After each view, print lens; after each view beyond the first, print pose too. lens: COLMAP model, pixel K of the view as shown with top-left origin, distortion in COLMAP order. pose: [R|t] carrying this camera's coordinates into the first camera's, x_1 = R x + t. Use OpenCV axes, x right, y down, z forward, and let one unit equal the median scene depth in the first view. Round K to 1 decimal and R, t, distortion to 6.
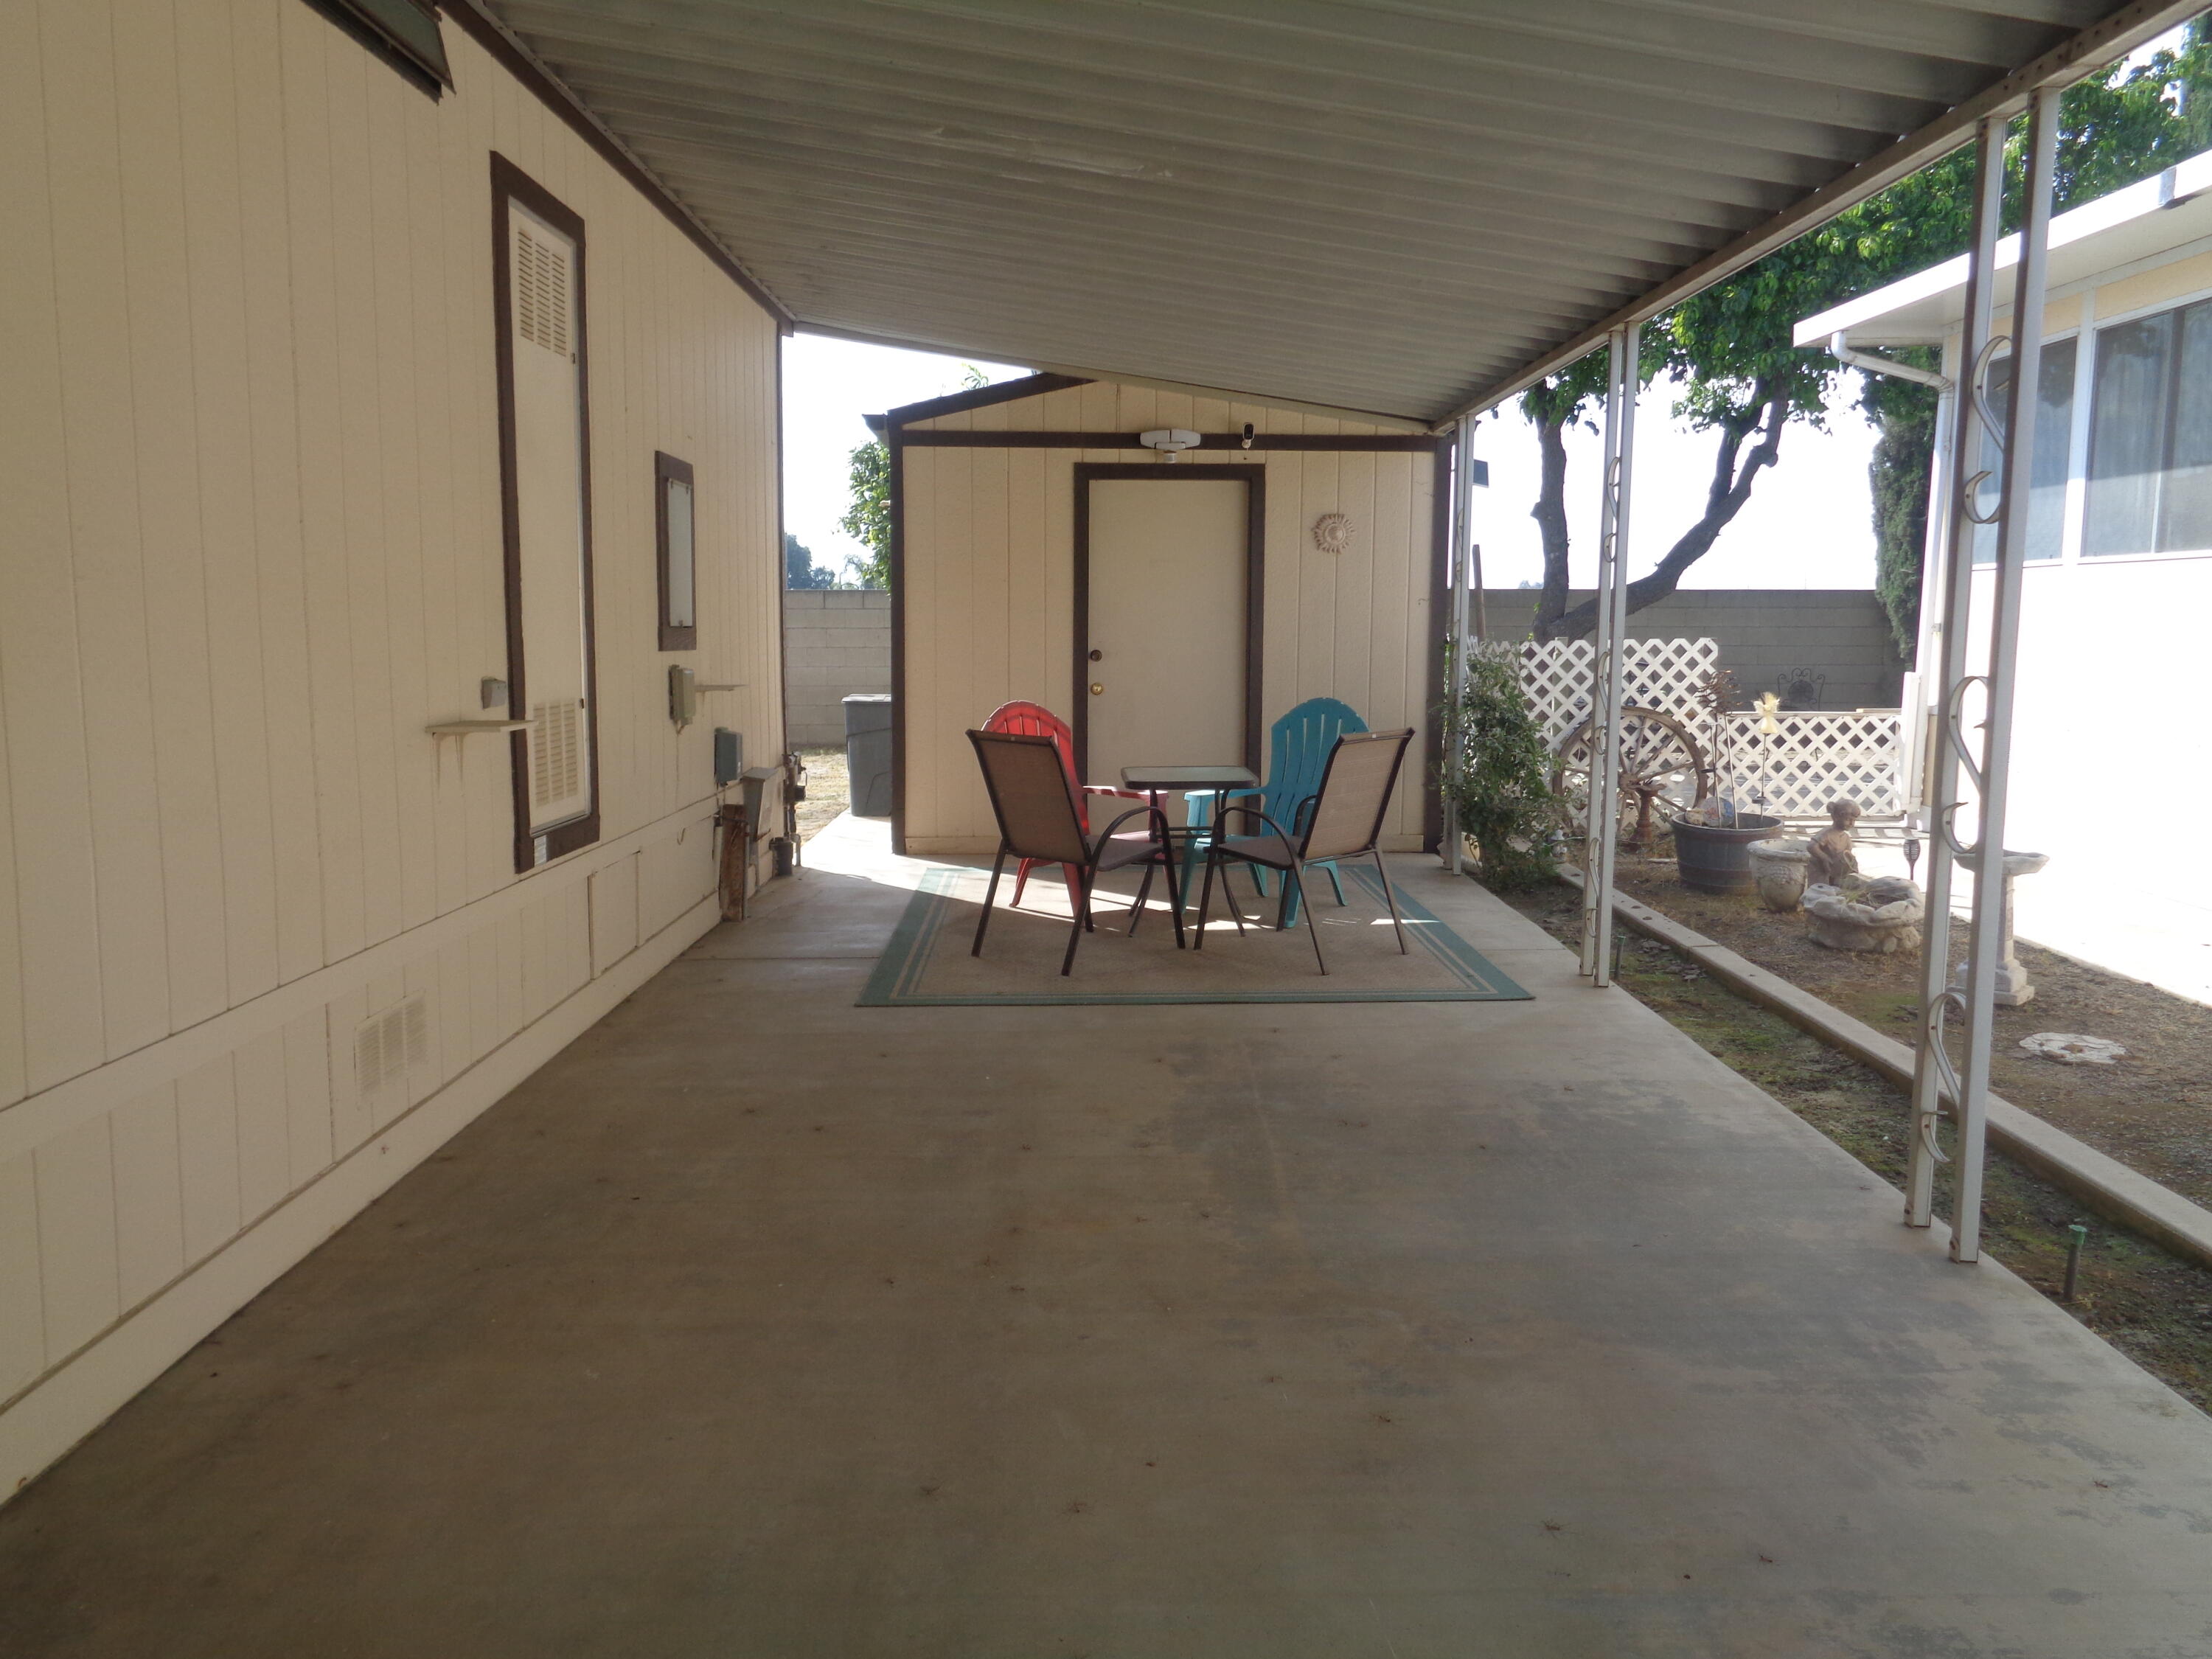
lens RADIAL K [[1667.1, 0, 1108.1], [0, 1667.1, 820.1], [0, 0, 1]] dist [-0.016612, 0.025011]
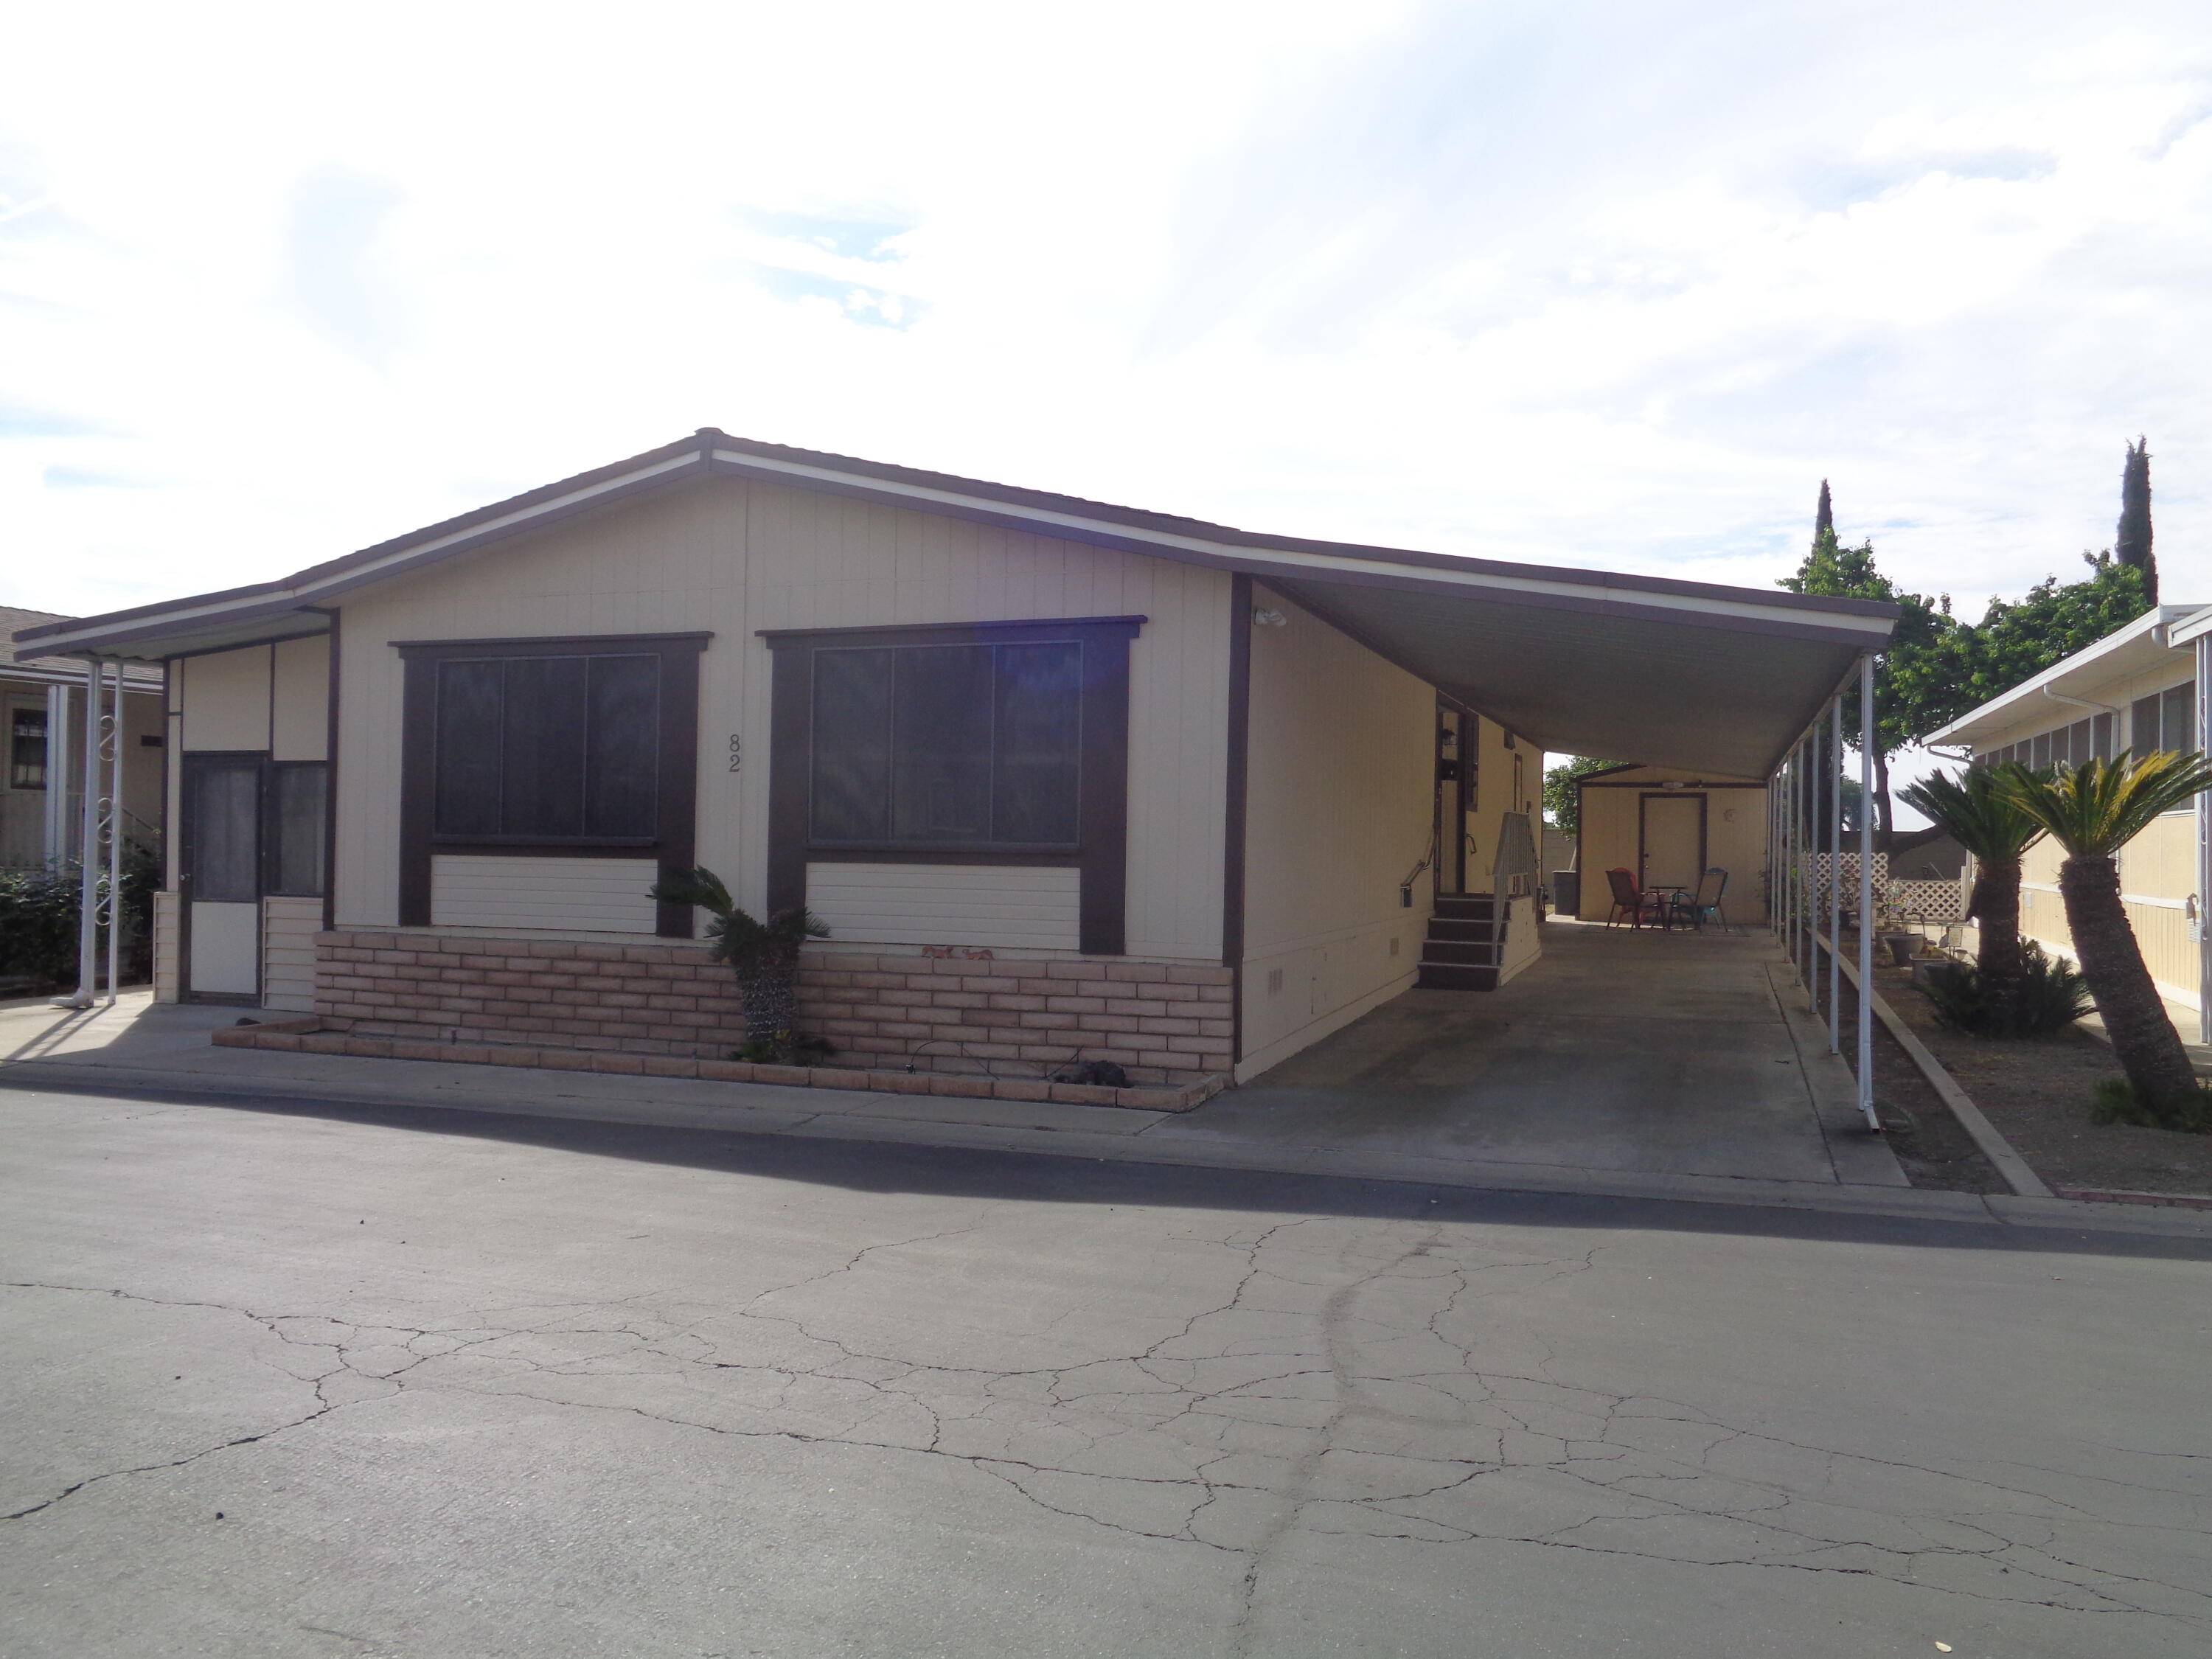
lens RADIAL K [[1652.9, 0, 1116.6], [0, 1652.9, 817.2], [0, 0, 1]] dist [-0.016223, -0.000370]
pose [[0.938961, 0.004475, -0.343996, 0.118737], [-0.051215, 0.990592, -0.126907, 0.259761], [0.340191, 0.136779, 0.930356, -2.109414]]
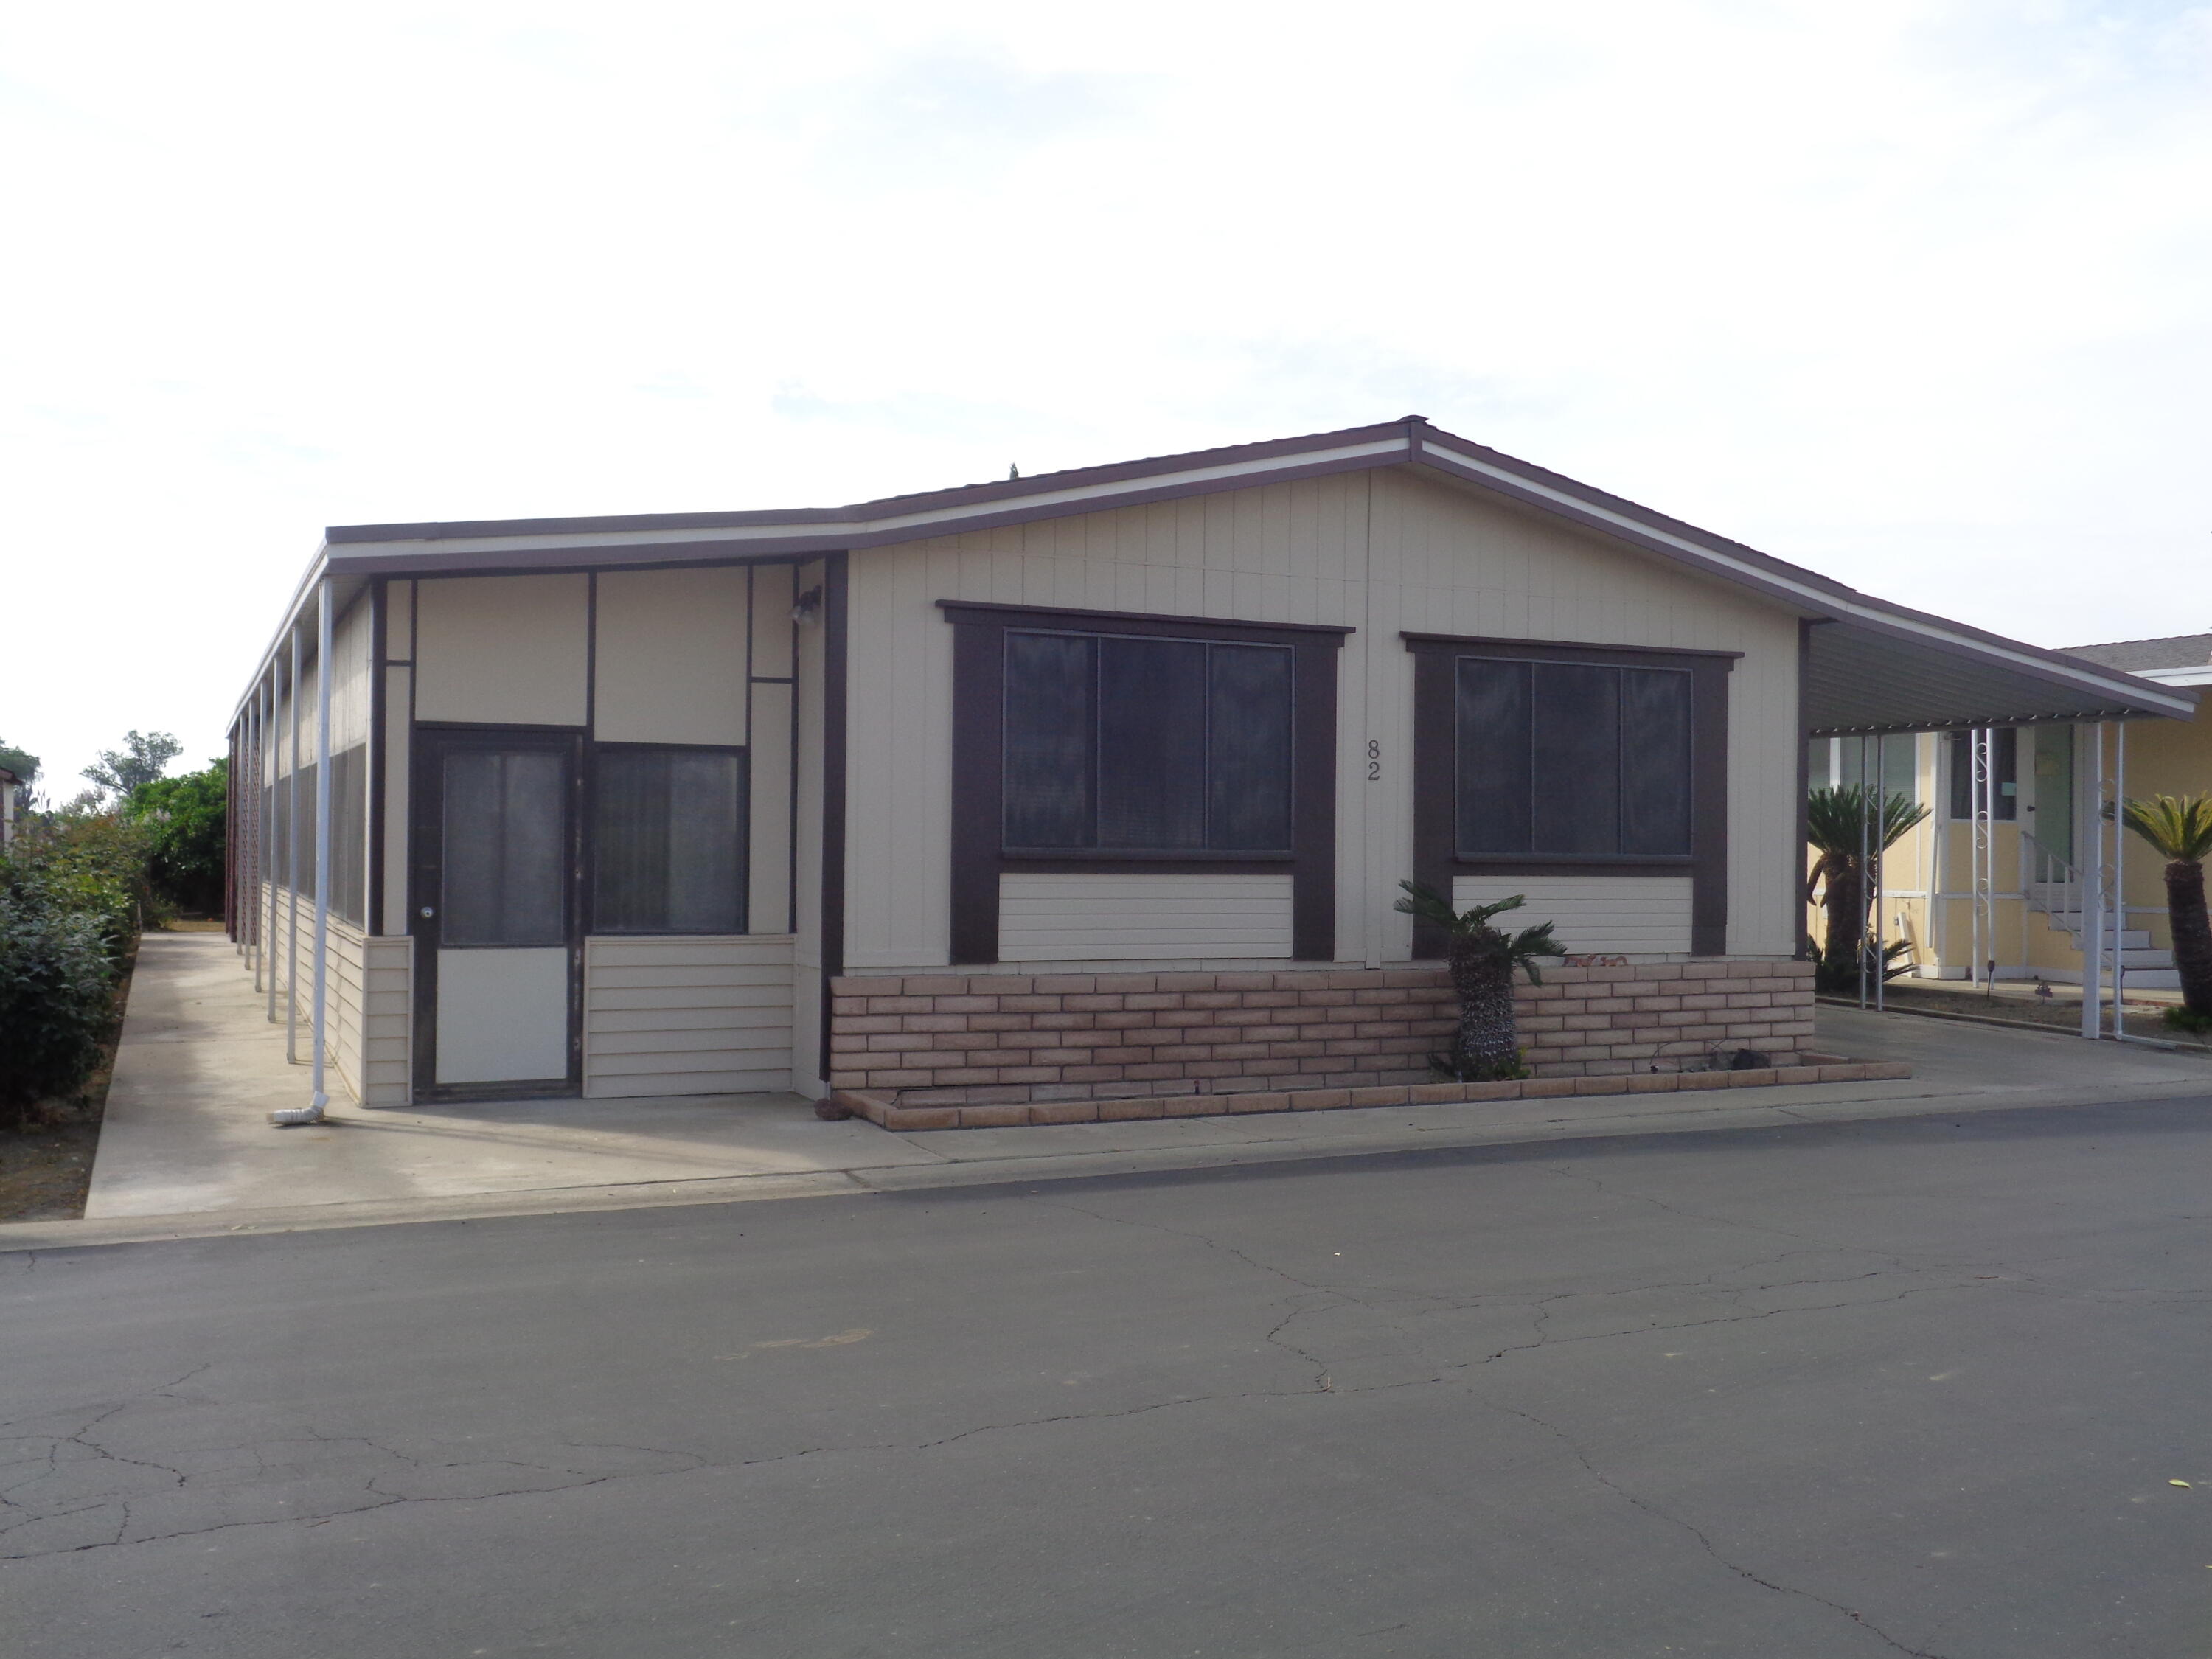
lens RADIAL K [[2125.4, 0, 1106.0], [0, 2125.4, 829.5], [0, 0, 1]] dist [-0.012113, -0.010653]
pose [[0.910284, 0.010200, 0.413860, -1.406648], [0.040145, 0.992810, -0.112768, 0.278623], [-0.412034, 0.119265, 0.903329, -2.329841]]
